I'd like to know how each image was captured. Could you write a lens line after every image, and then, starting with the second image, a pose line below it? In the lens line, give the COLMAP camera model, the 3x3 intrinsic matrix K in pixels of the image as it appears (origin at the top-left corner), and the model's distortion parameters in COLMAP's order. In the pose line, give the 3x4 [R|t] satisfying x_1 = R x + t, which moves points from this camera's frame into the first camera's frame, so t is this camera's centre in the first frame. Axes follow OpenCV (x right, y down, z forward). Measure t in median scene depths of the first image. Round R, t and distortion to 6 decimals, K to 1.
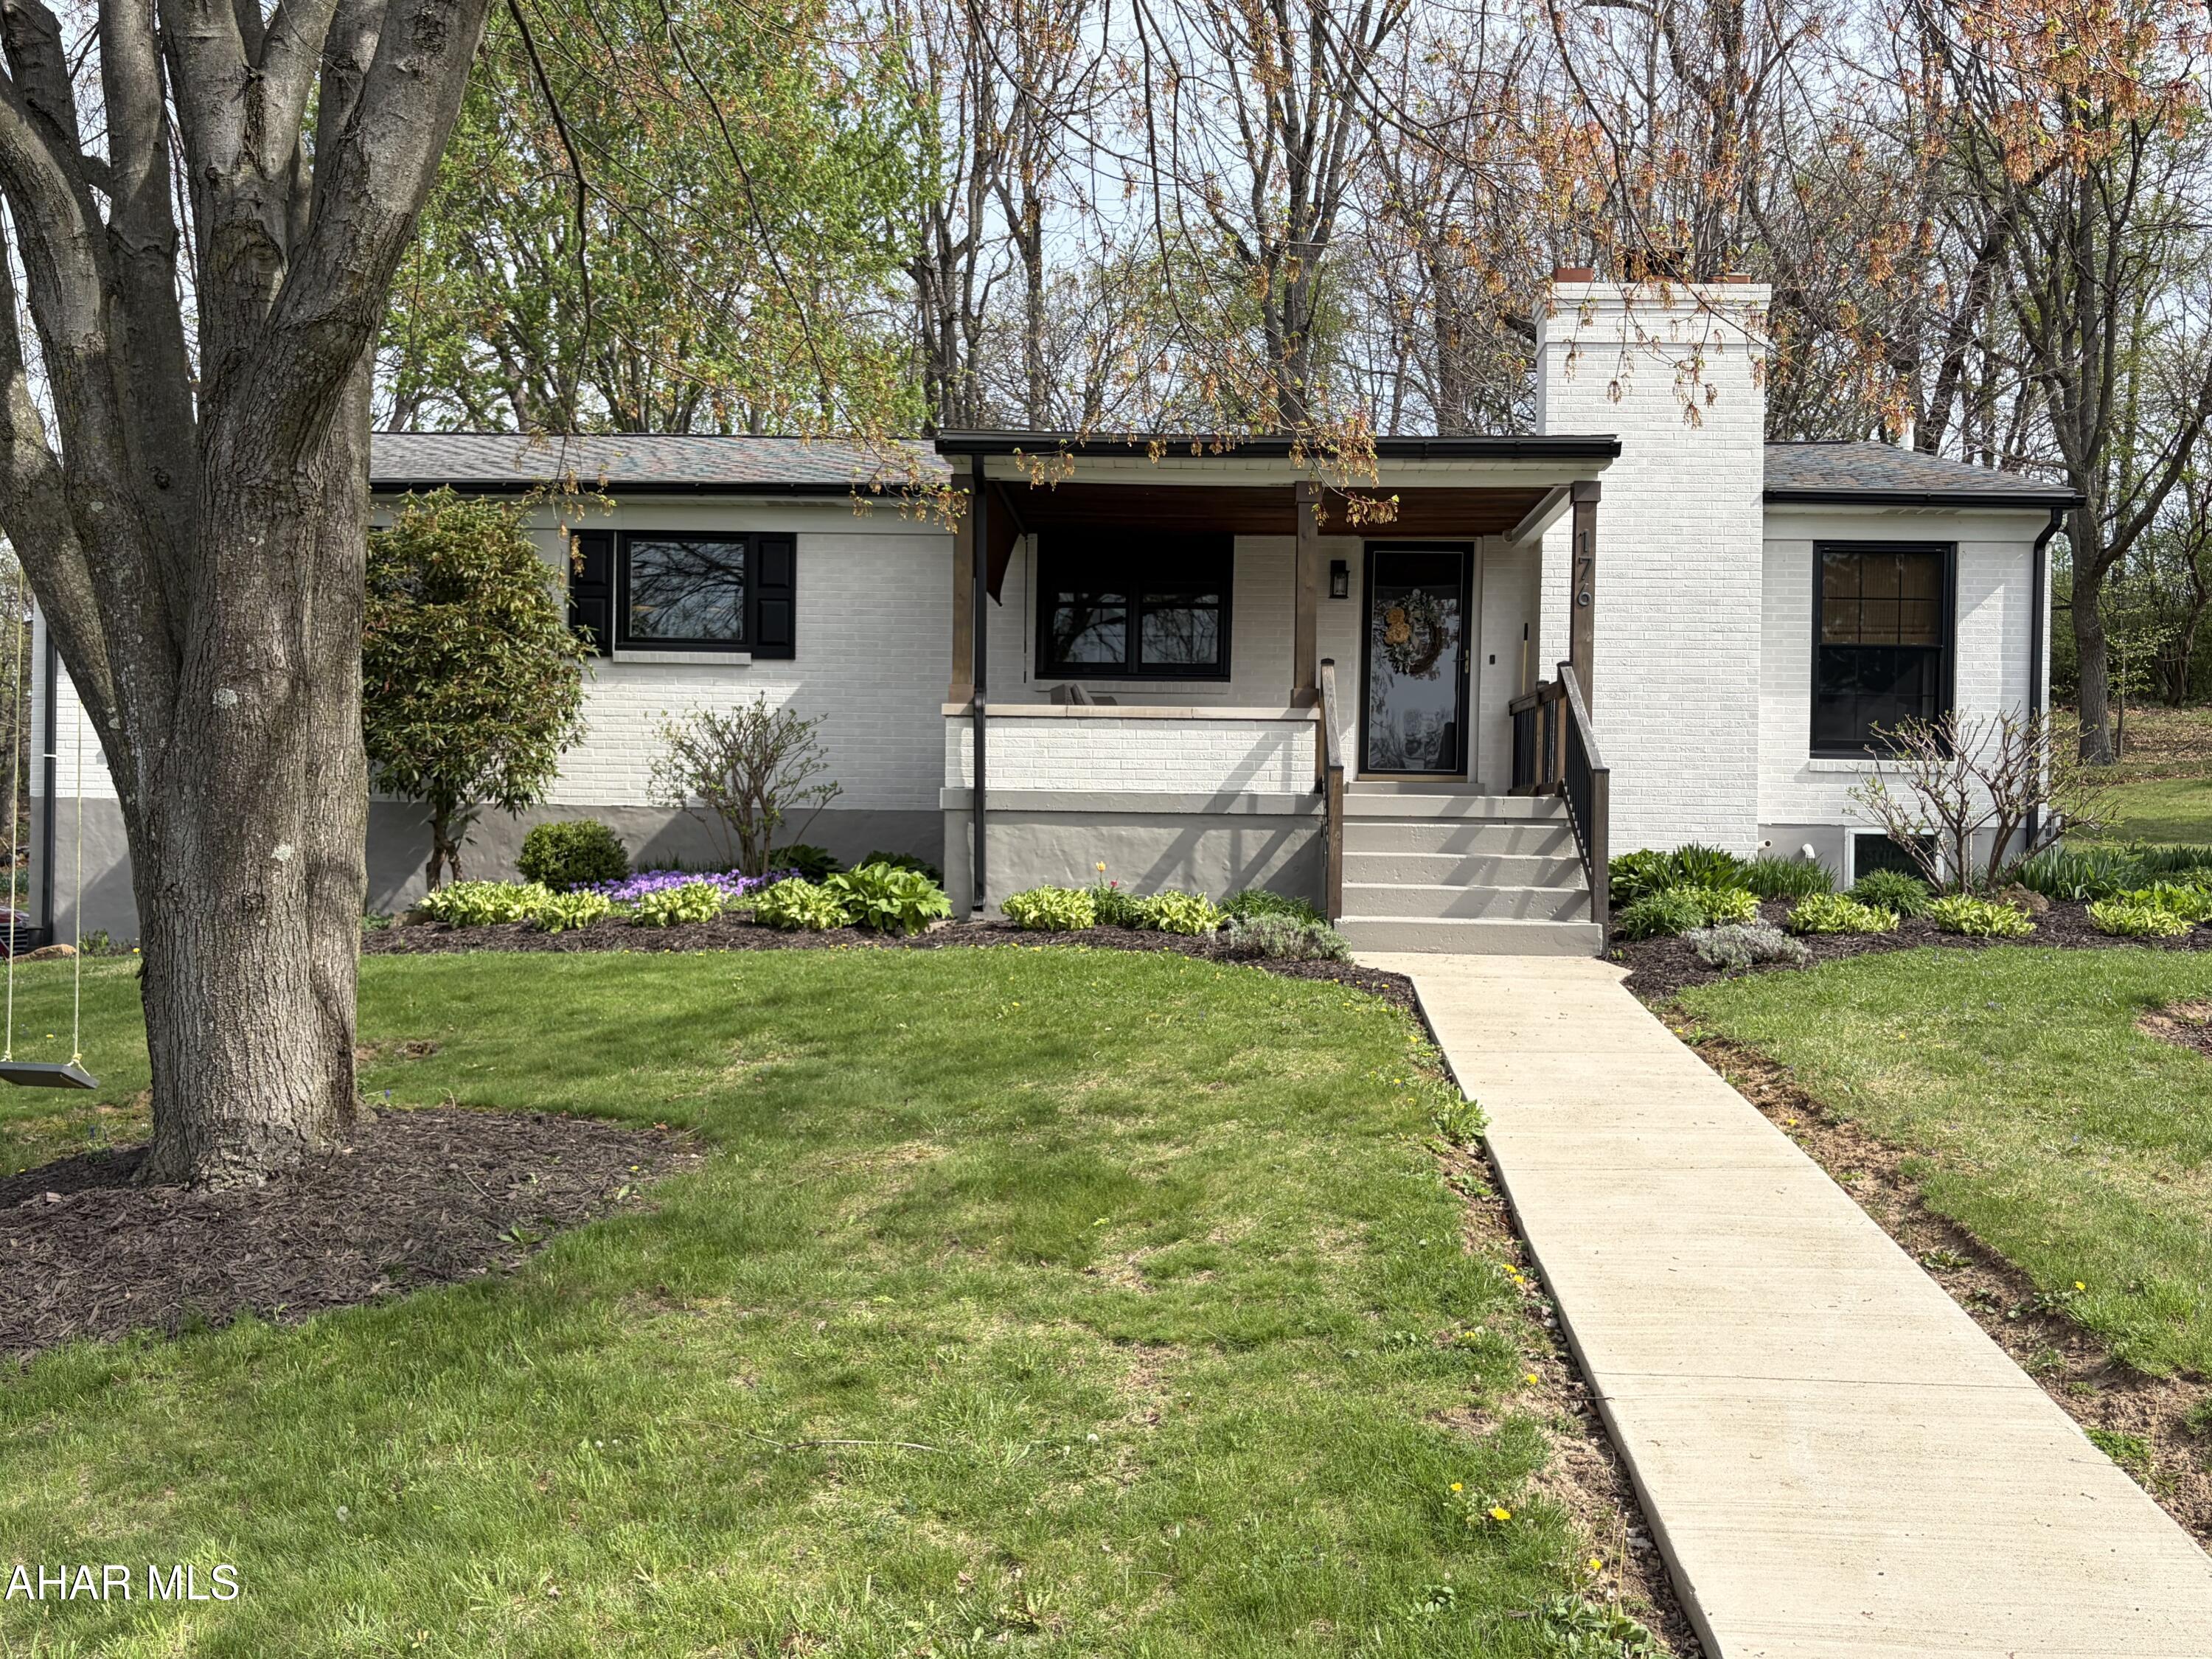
lens RADIAL K [[1927.5, 0, 1101.6], [0, 1927.5, 830.1], [0, 0, 1]] dist [0.049216, -0.000273]
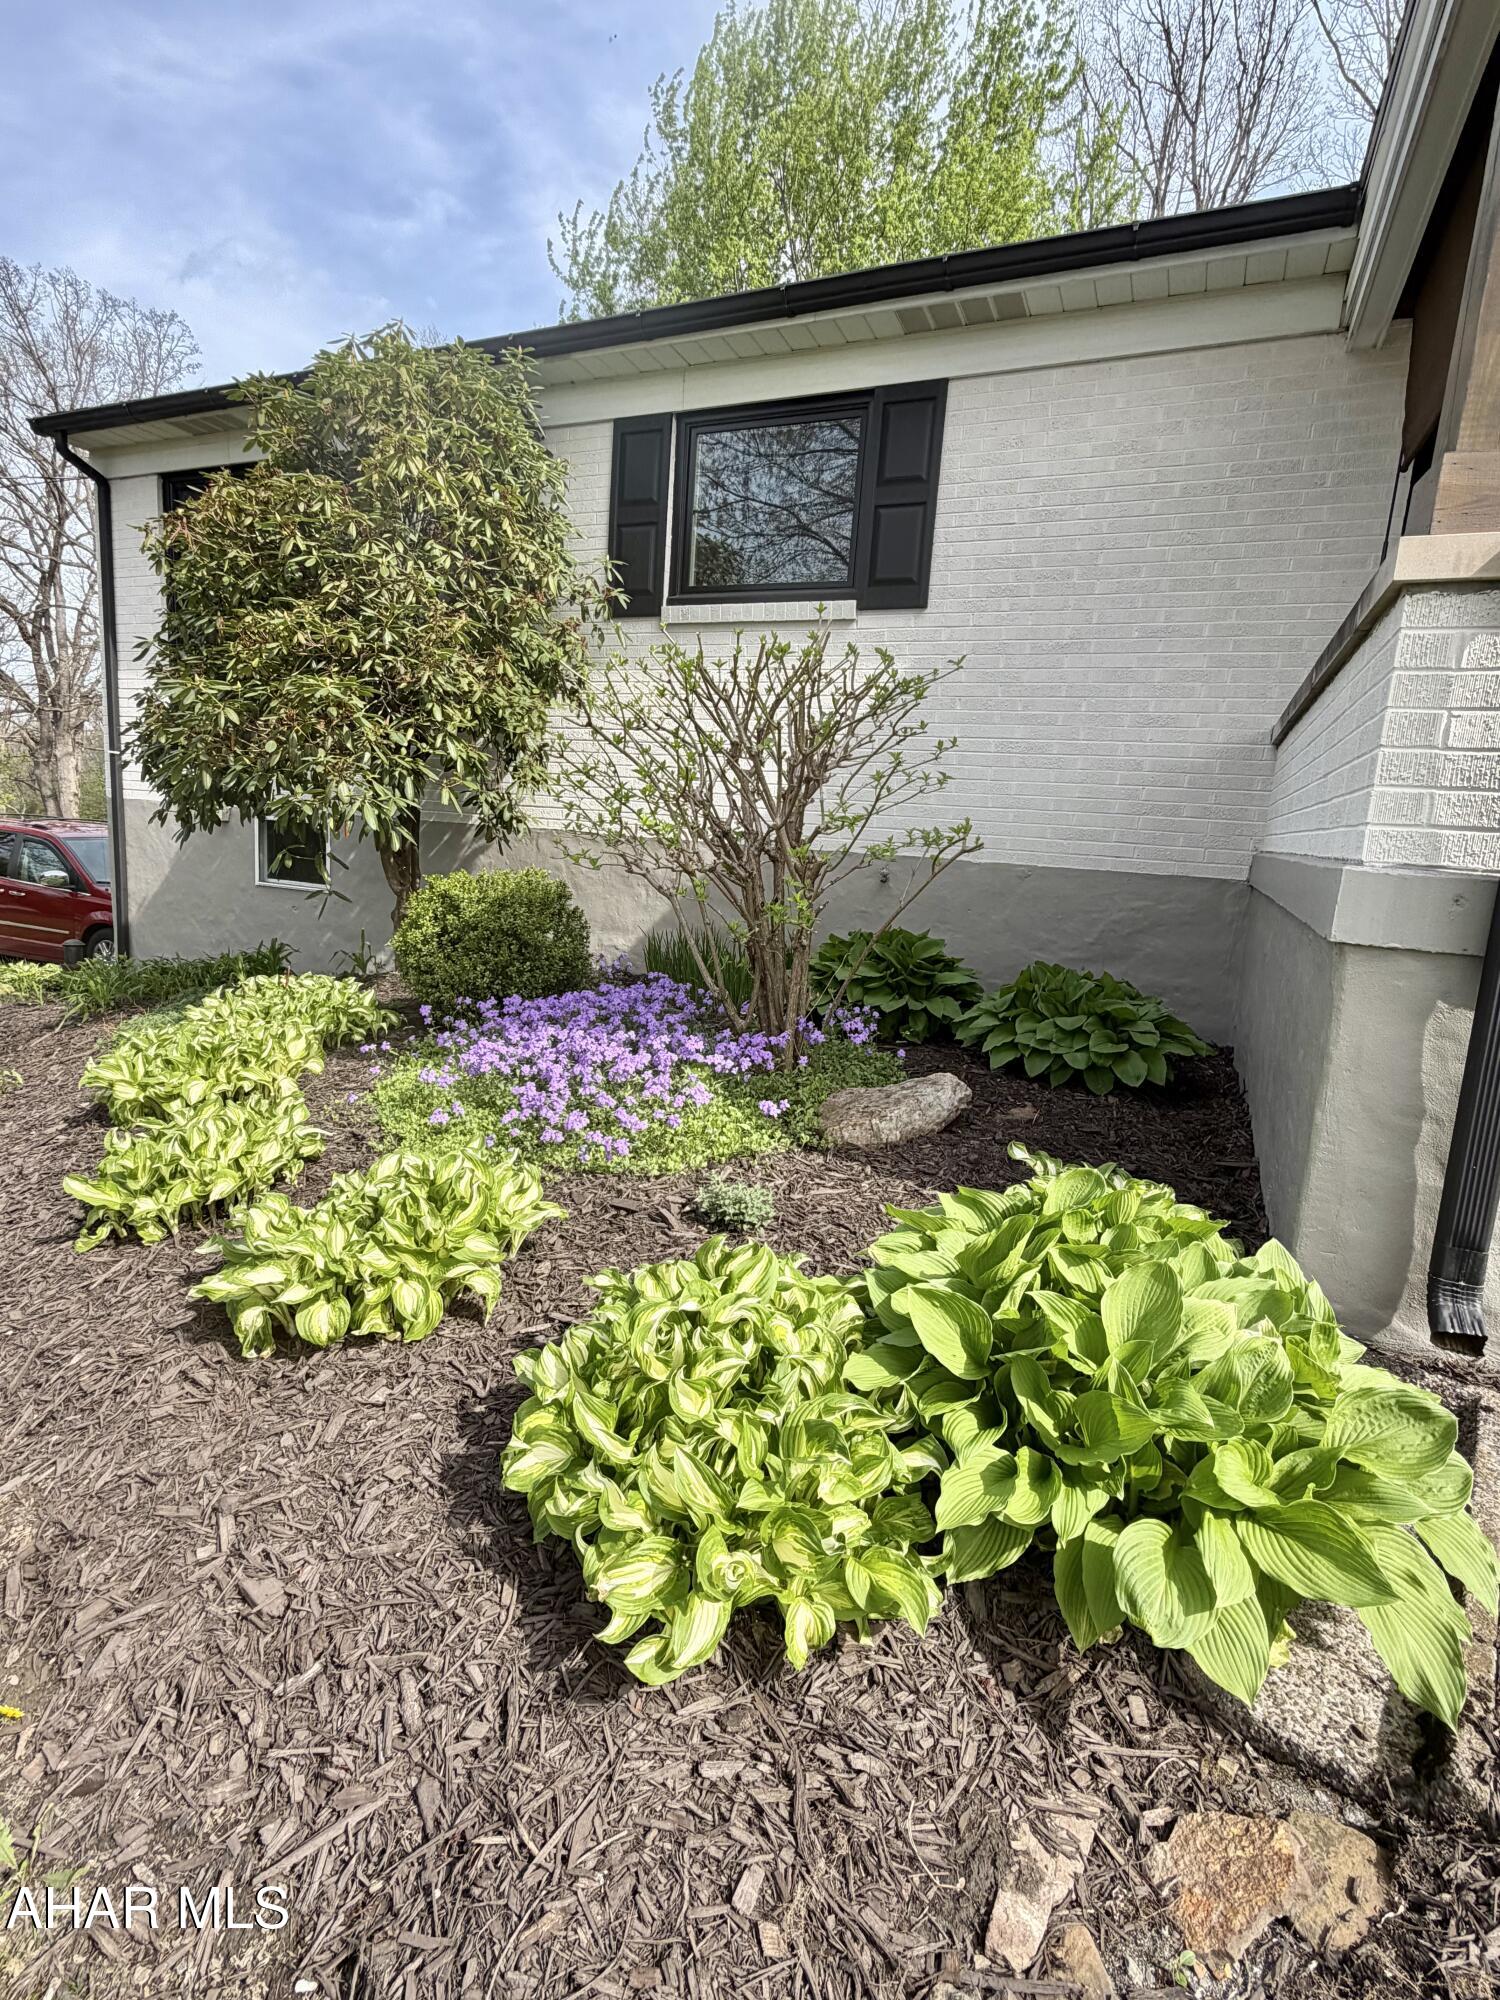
lens RADIAL K [[987.5, 0, 748.0], [0, 987.5, 993.9], [0, 0, 1]] dist [-0.000046, -0.000060]
pose [[0.931142, 0.108190, -0.348237, -0.094873], [-0.051644, 0.984473, 0.167765, -0.019670], [0.360980, -0.138229, 0.922272, 0.714072]]
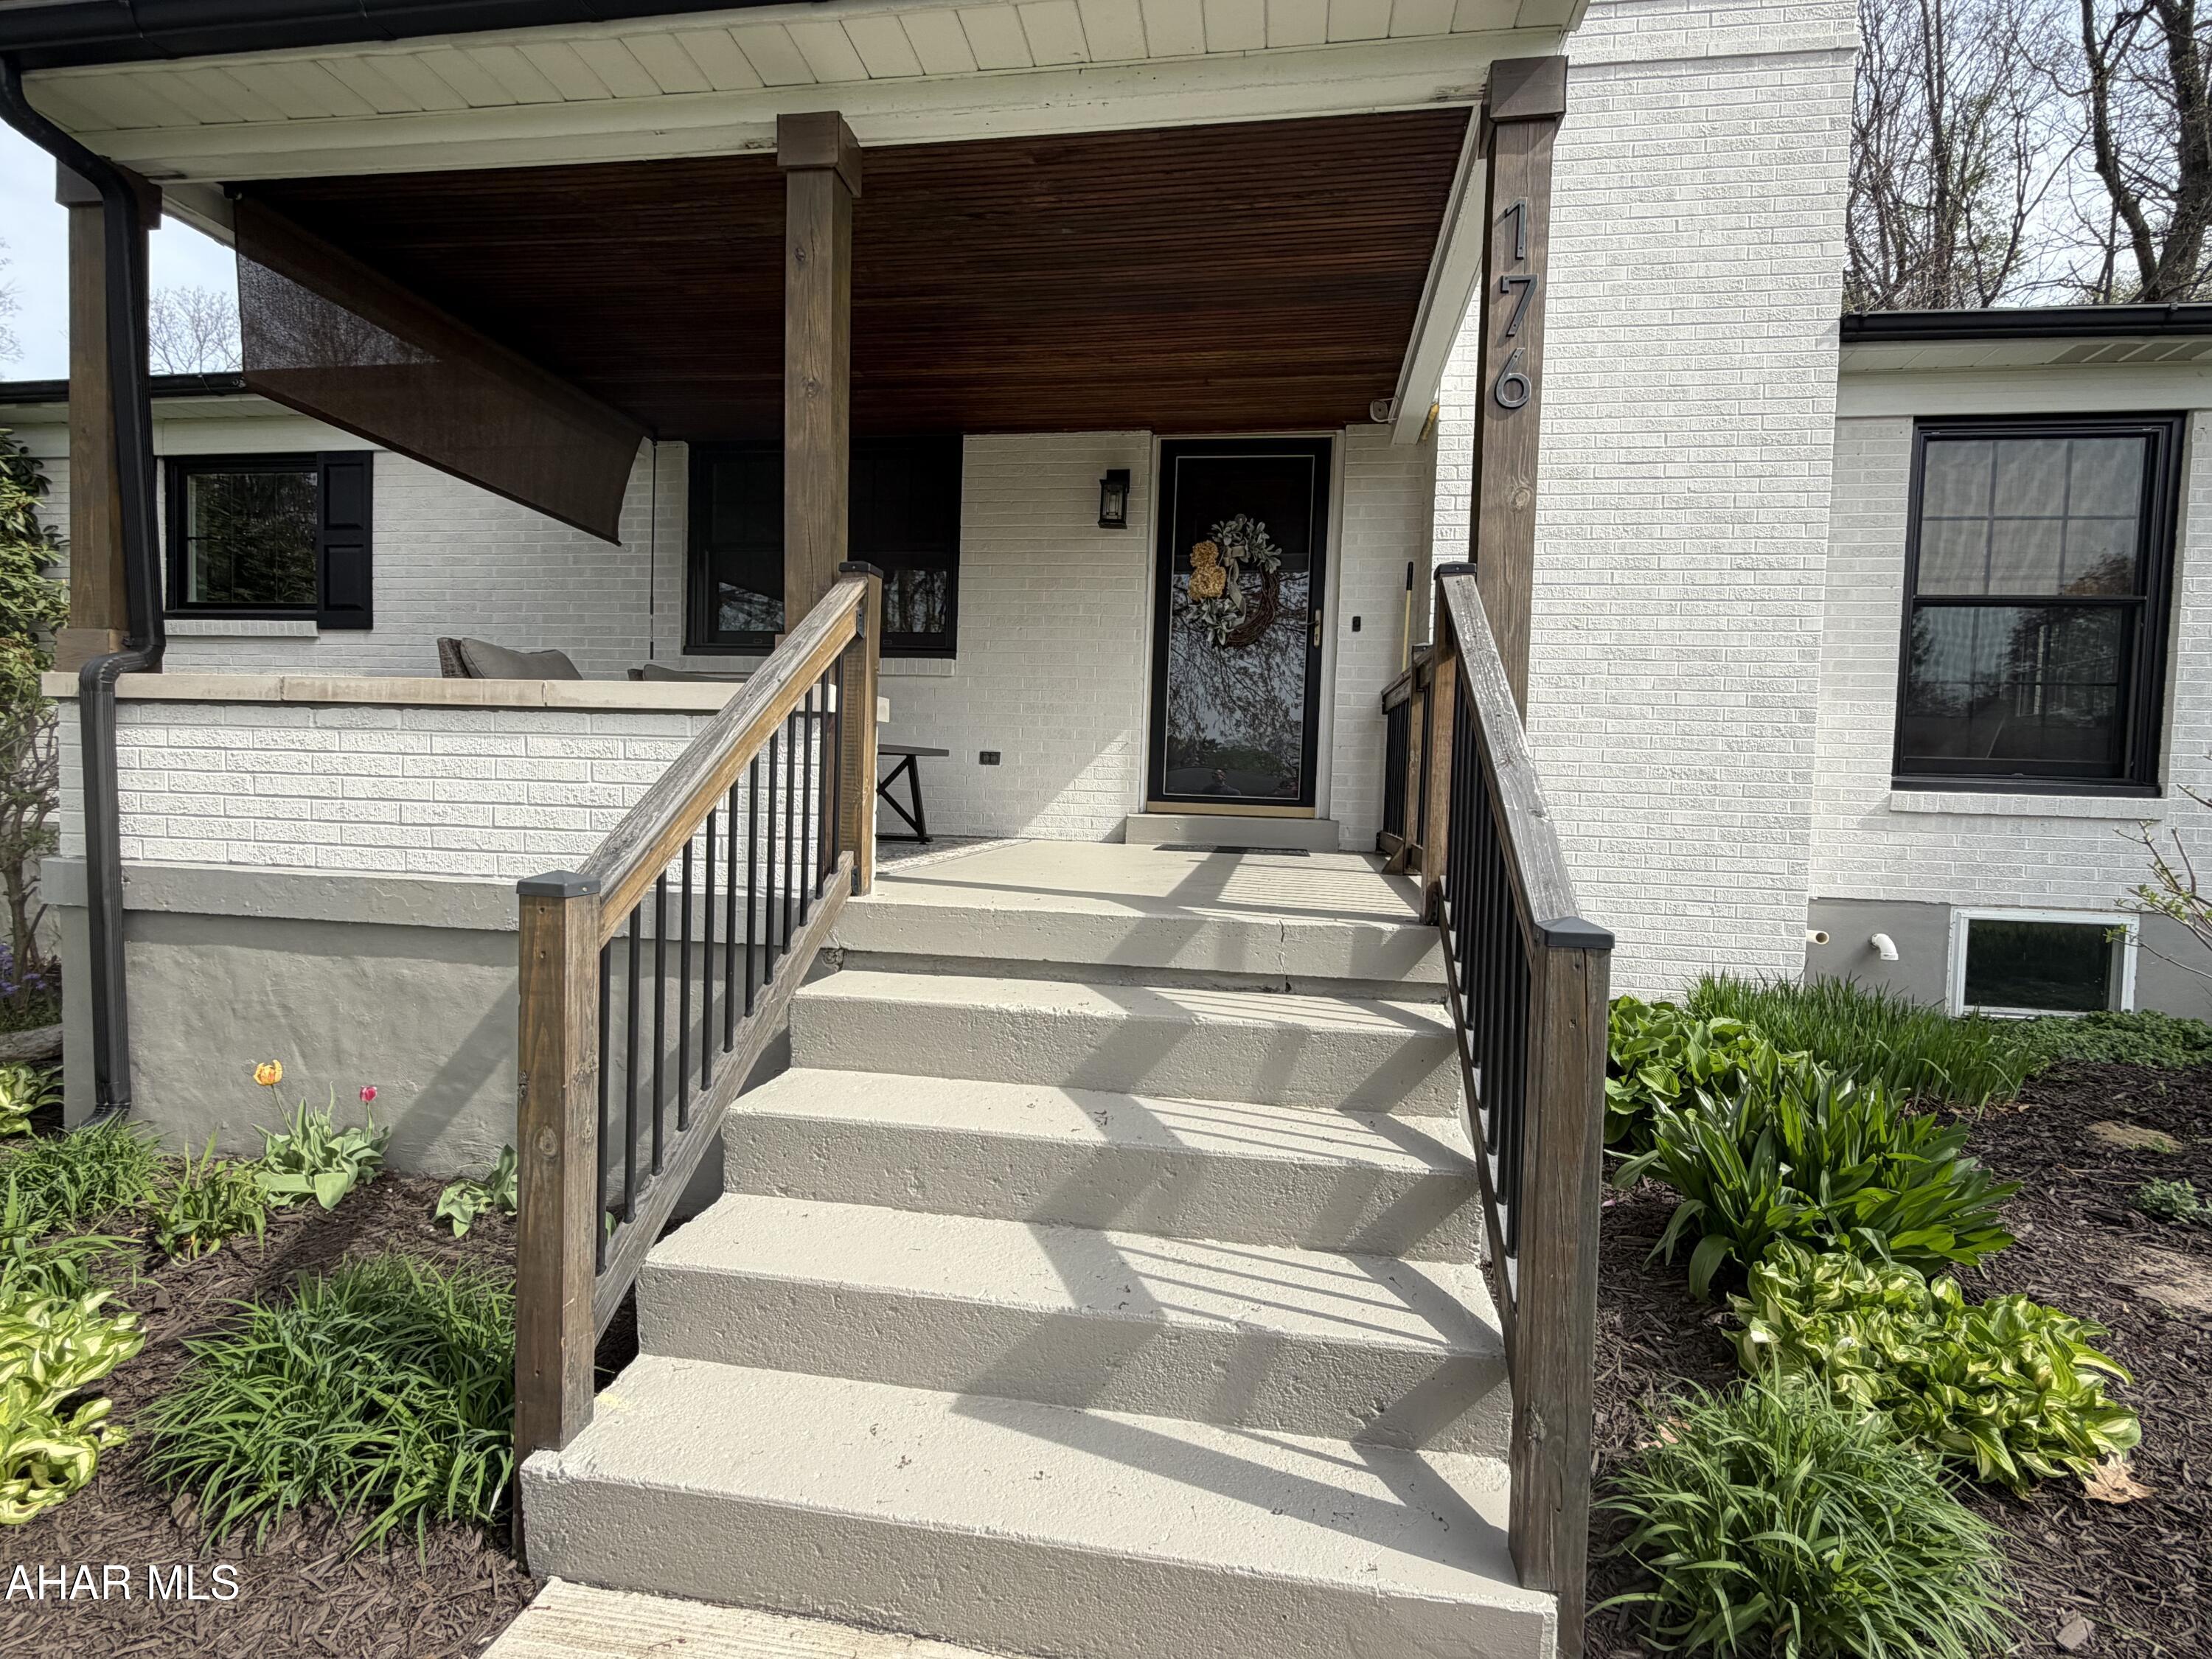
lens RADIAL K [[1092.2, 0, 1110.1], [0, 1092.2, 829.7], [0, 0, 1]] dist [-0.000046, -0.000060]
pose [[0.994786, 0.016873, -0.100575, 0.163523], [-0.012791, 0.999073, 0.041094, -0.036162], [0.101175, -0.039593, 0.994081, 0.653641]]
